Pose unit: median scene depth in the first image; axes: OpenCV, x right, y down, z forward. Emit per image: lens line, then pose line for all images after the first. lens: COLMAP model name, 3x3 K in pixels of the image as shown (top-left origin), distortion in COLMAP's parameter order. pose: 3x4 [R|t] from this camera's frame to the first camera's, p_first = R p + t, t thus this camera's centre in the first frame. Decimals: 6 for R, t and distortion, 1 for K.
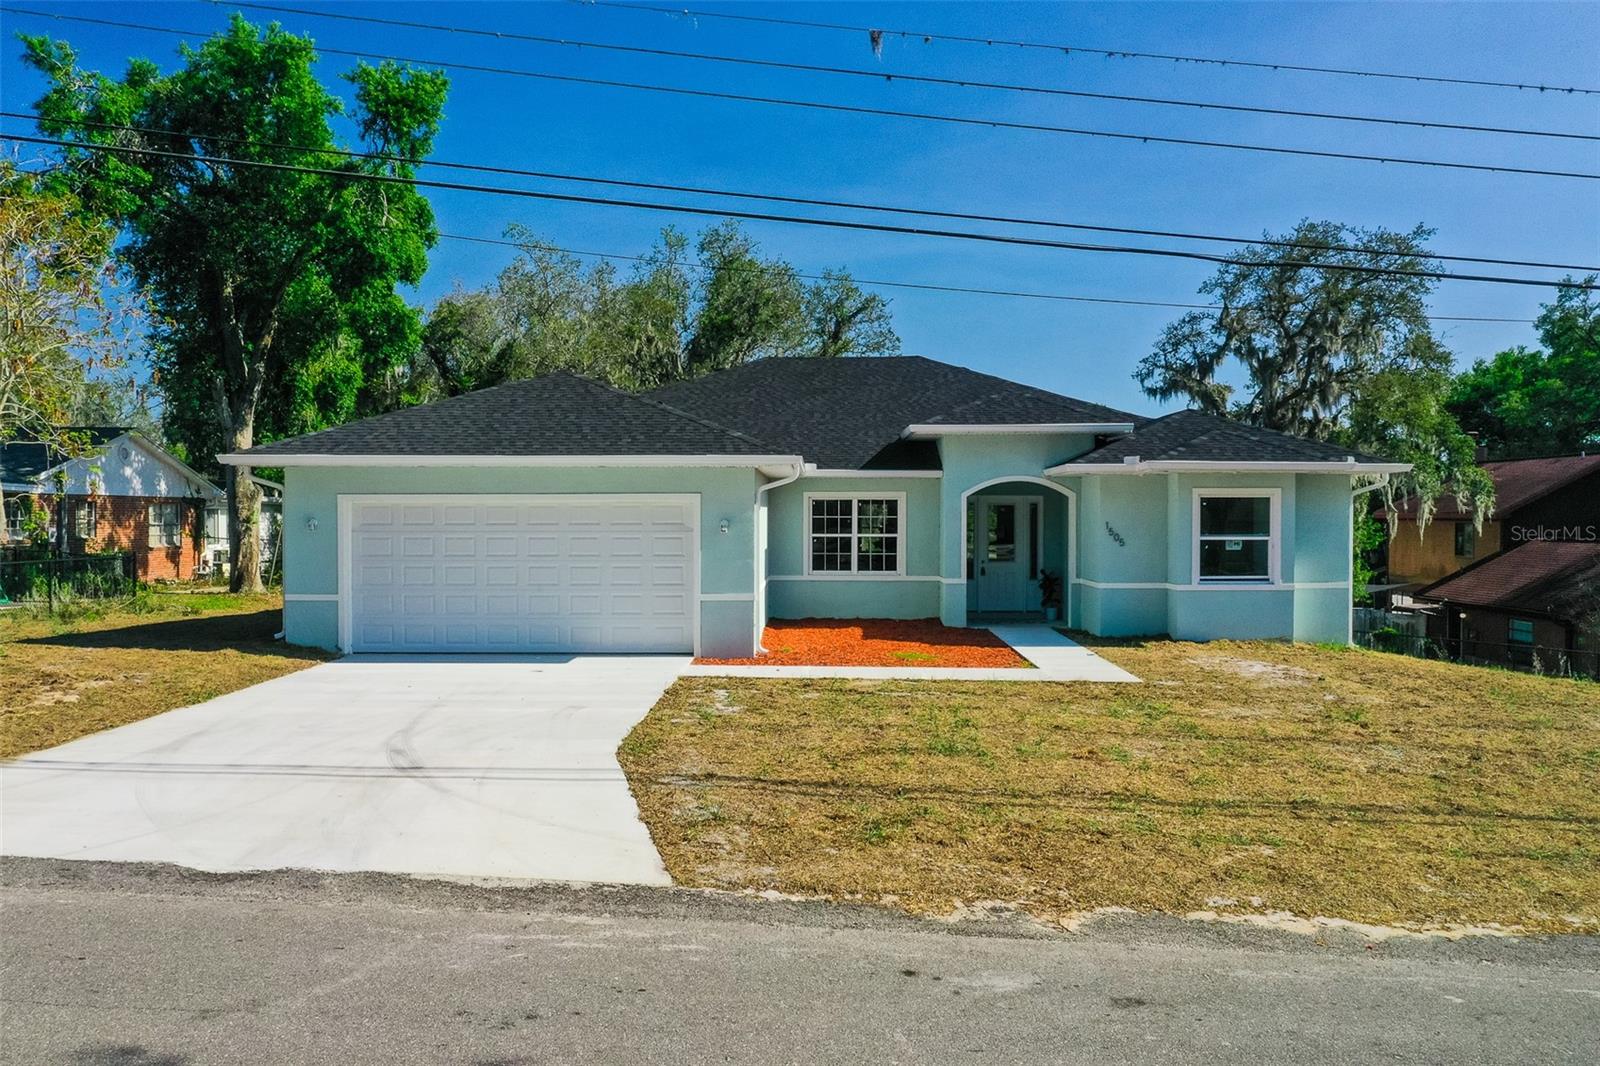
lens RADIAL K [[1247.3, 0, 800.0], [0, 1247.3, 533.0], [0, 0, 1]] dist [-0.004093, -0.002794]
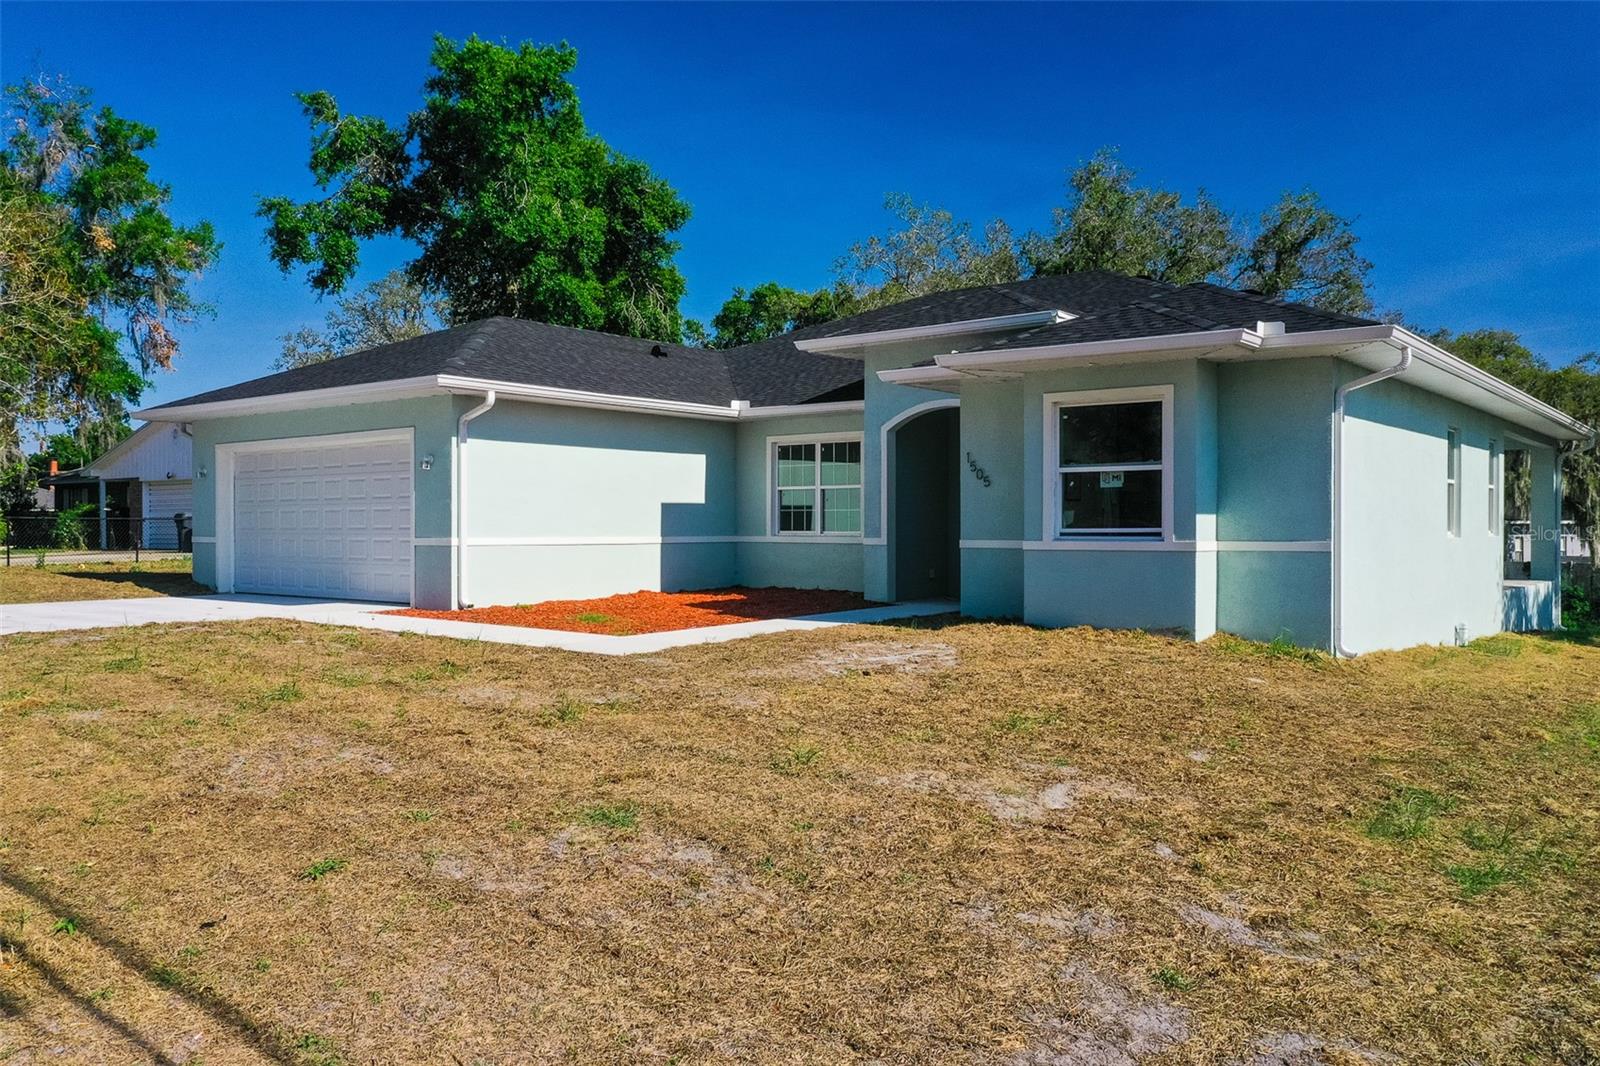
lens RADIAL K [[1247.3, 0, 800.0], [0, 1247.3, 533.0], [0, 0, 1]] dist [-0.004093, -0.002794]
pose [[0.794230, 0.003595, -0.607606, 0.529961], [-0.010000, 0.999924, -0.007155, 0.037558], [0.607534, 0.011758, 0.794206, 0.345931]]
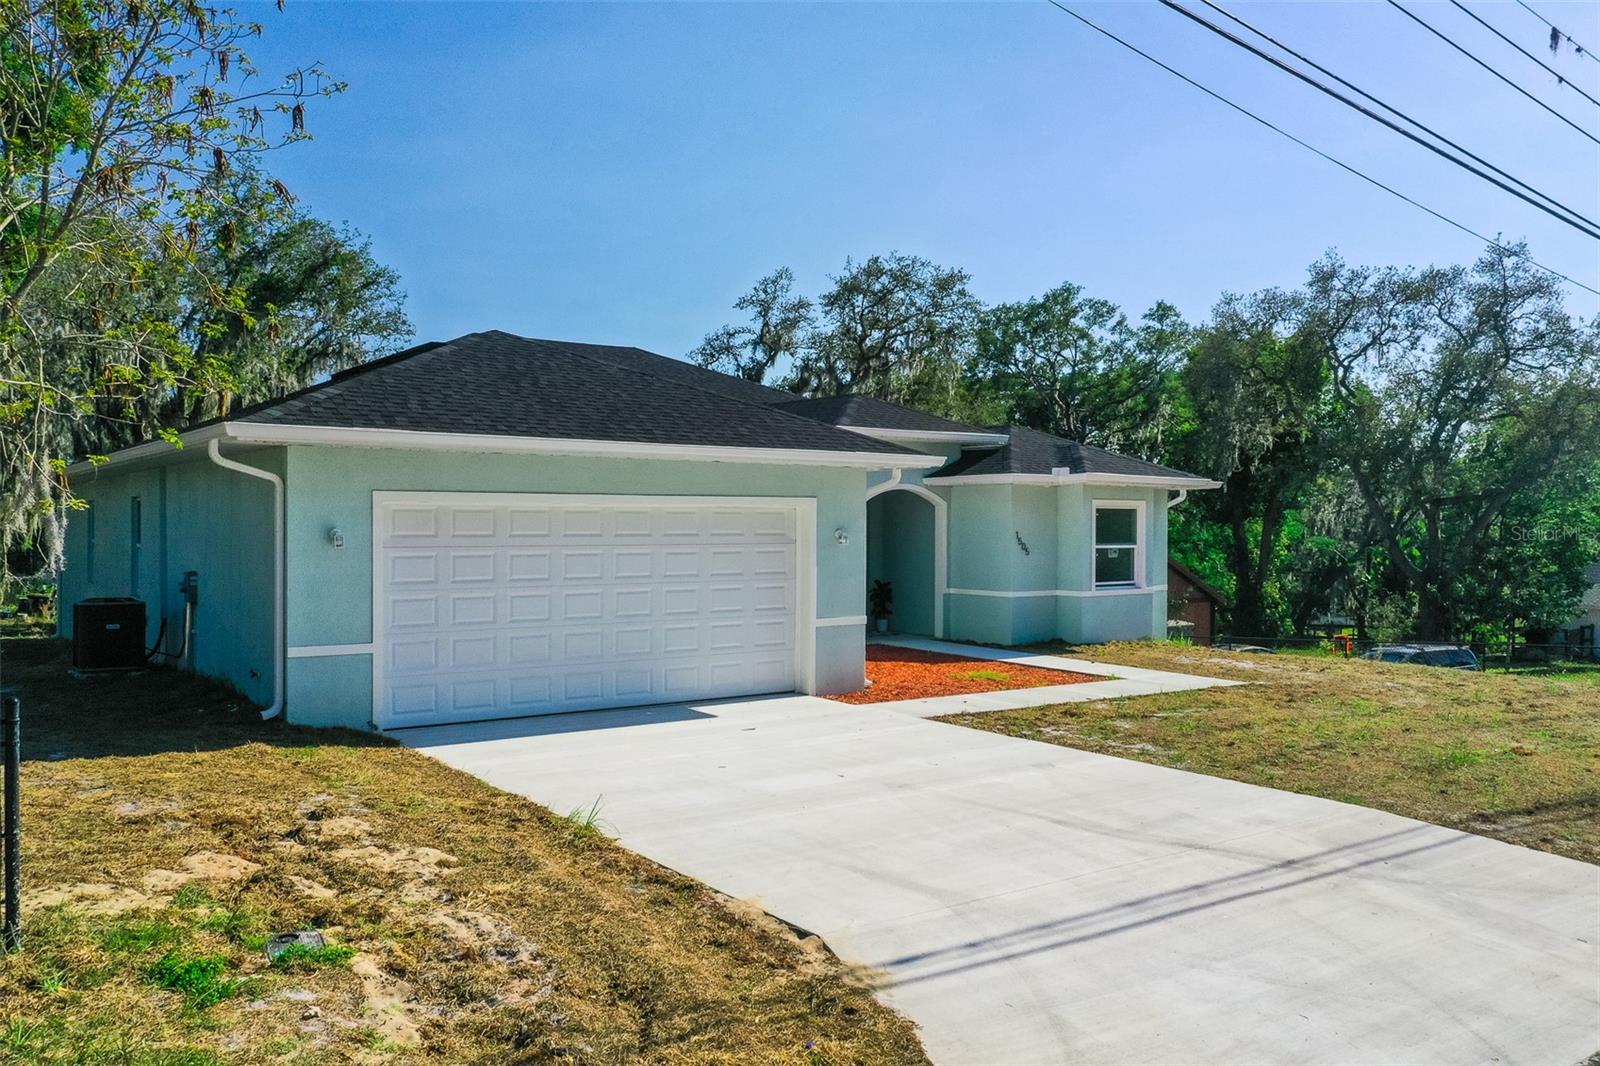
lens RADIAL K [[1247.3, 0, 800.0], [0, 1247.3, 533.0], [0, 0, 1]] dist [-0.004093, -0.002794]
pose [[0.799724, -0.001195, 0.600367, -0.449646], [0.004789, 0.999979, -0.004389, -0.003708], [-0.600349, 0.006385, 0.799713, 0.261452]]
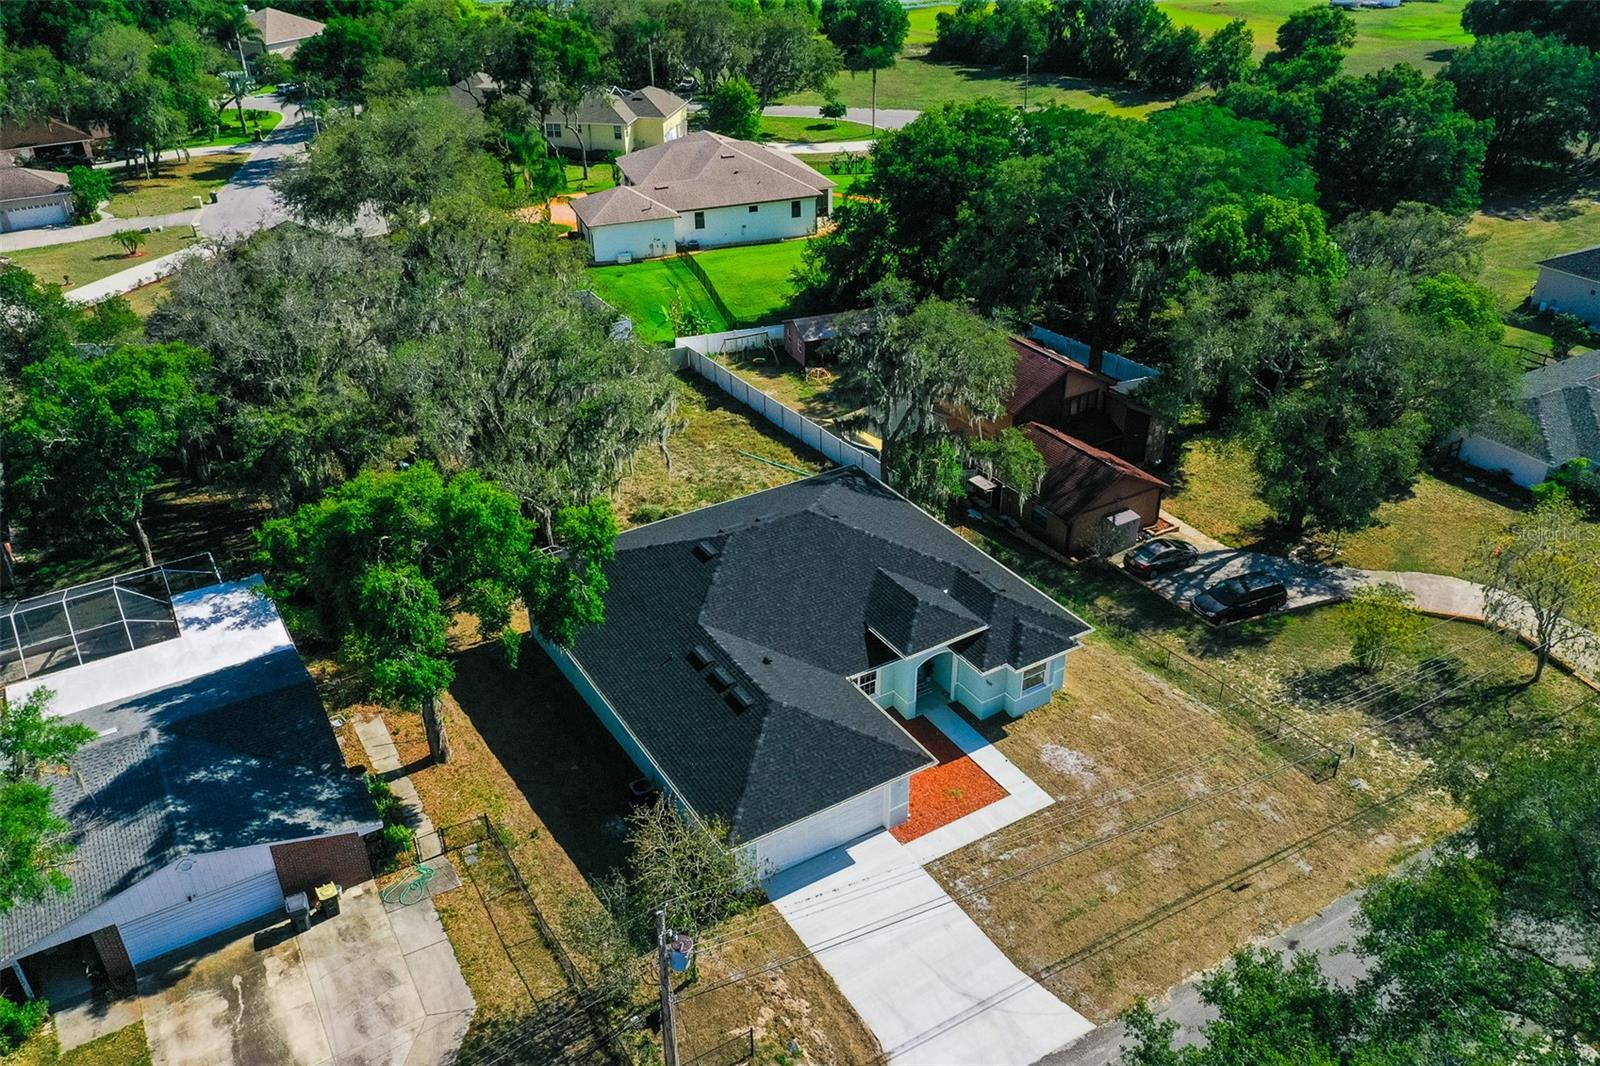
lens RADIAL K [[1247.3, 0, 800.0], [0, 1247.3, 533.0], [0, 0, 1]] dist [-0.004093, -0.002794]
pose [[0.846907, -0.275883, 0.454573, -0.890644], [0.019943, 0.870755, 0.491312, -1.214867], [-0.531367, -0.407030, 0.742951, -0.355954]]
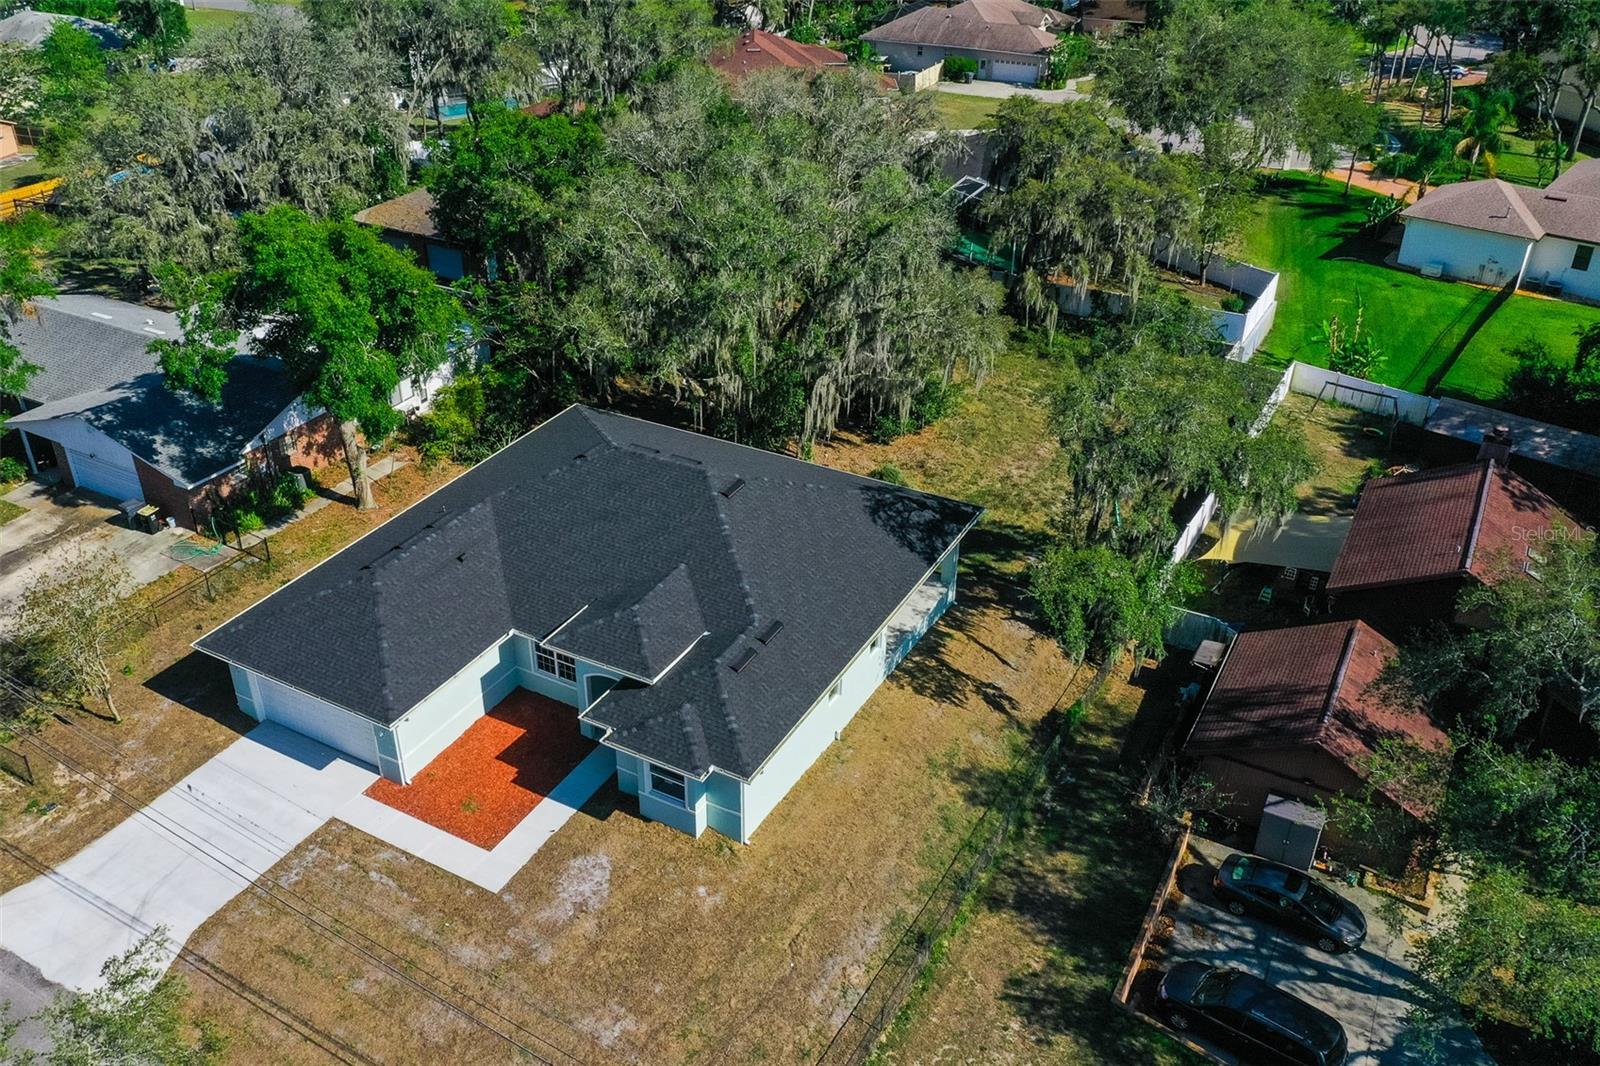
lens RADIAL K [[1340.9, 0, 738.5], [0, 1340.9, 534.5], [0, 0, 1]] dist [-0.005263, -0.003082]
pose [[0.870914, 0.242801, -0.427267, 0.981609], [0.001184, 0.868386, 0.495887, -1.032068], [0.491434, -0.432381, 0.756002, -0.162609]]
